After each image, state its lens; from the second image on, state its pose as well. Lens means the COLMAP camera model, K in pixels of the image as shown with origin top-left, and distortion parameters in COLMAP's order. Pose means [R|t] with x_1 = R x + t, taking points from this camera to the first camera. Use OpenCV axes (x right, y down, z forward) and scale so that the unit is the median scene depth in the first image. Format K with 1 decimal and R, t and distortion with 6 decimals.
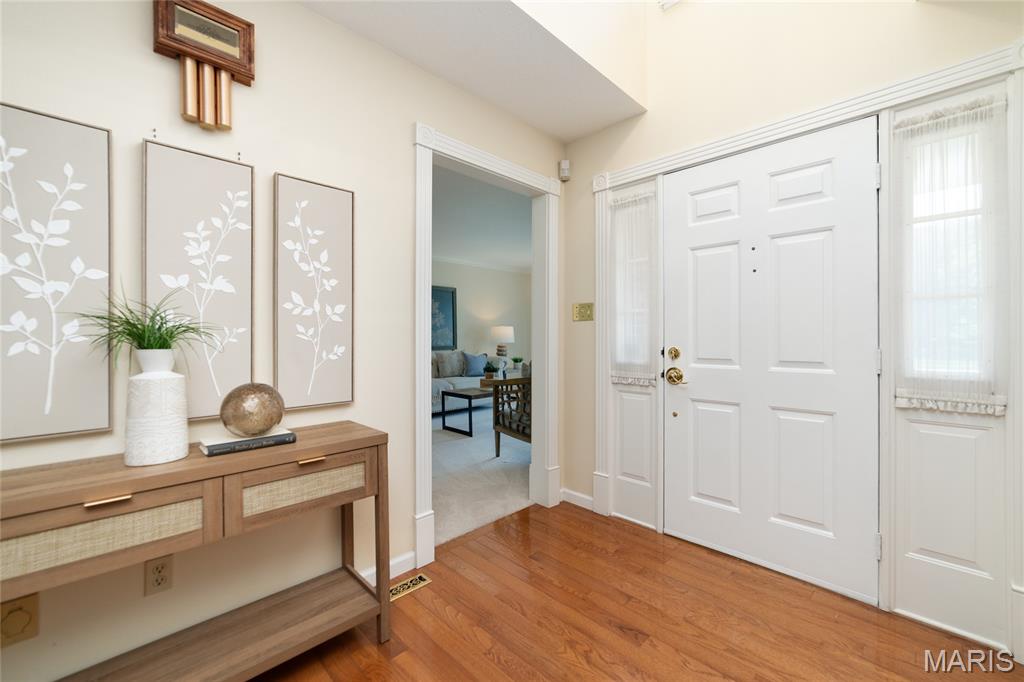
lens RADIAL K [[408.0, 0, 513.3], [0, 408.0, 338.4], [0, 0, 1]] dist [0.000640, 0.000136]
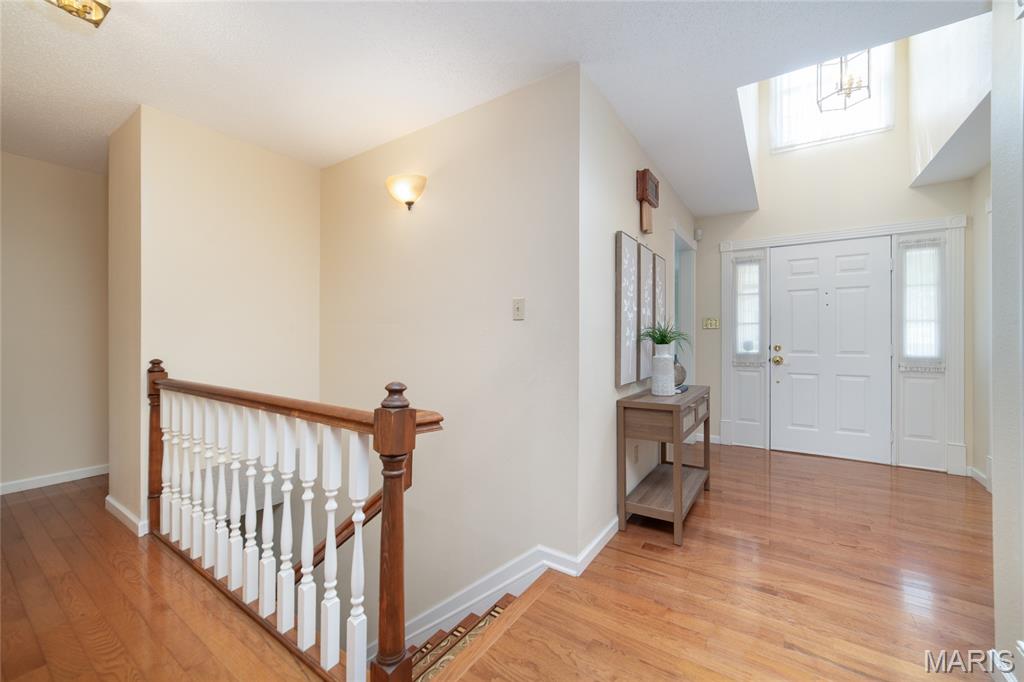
lens RADIAL K [[408.0, 0, 508.8], [0, 408.0, 338.7], [0, 0, 1]] dist [0.000640, 0.000136]
pose [[0.980009, -0.000797, 0.198949, -1.435415], [0.000700, 1.000000, 0.000557, -0.006921], [-0.198950, -0.000406, 0.980010, -0.671016]]
